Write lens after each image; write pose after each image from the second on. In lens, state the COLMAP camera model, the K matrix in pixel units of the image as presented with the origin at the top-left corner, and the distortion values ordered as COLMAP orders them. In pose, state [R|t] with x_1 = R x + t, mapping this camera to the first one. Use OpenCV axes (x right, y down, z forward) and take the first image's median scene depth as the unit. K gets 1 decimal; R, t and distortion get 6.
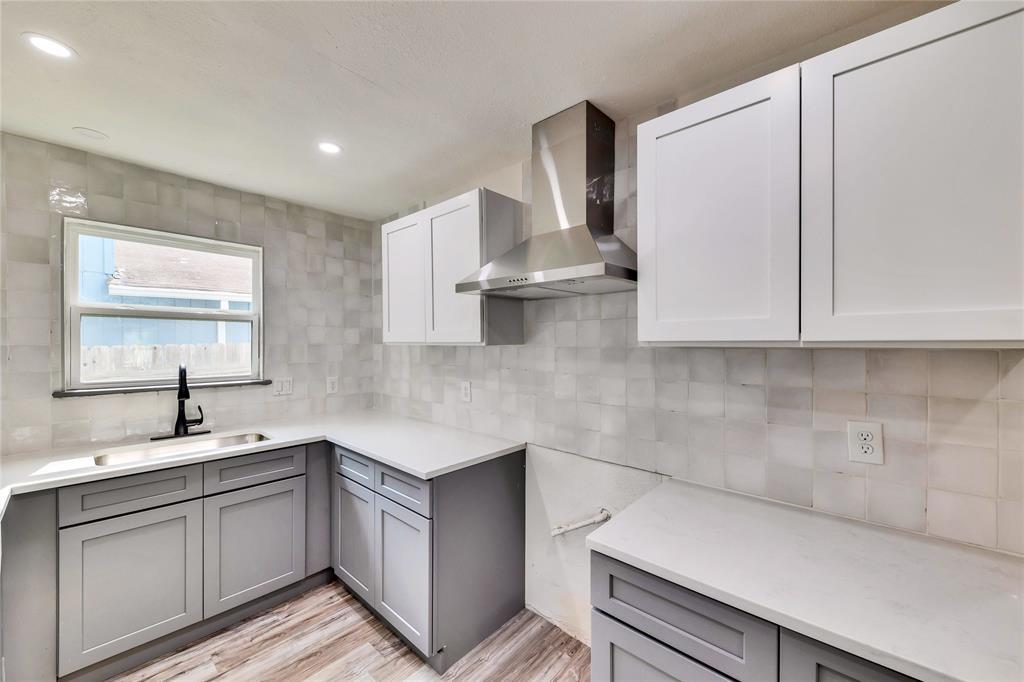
lens RADIAL K [[397.1, 0, 514.5], [0, 397.1, 339.3], [0, 0, 1]] dist [0.003514, -0.000236]
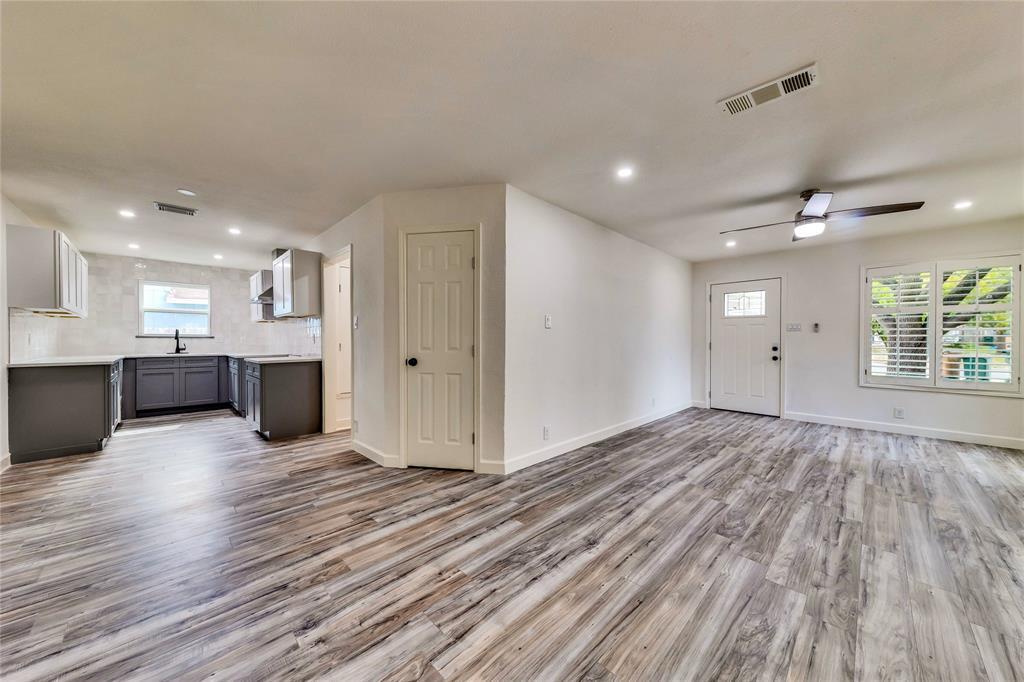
lens RADIAL K [[358.1, 0, 509.4], [0, 358.1, 338.4], [0, 0, 1]] dist [-0.001334, -0.000093]
pose [[0.997806, -0.004778, -0.066031, 1.713577], [0.005139, 0.999973, 0.005304, 0.128715], [0.066004, -0.005631, 0.997803, -1.409777]]
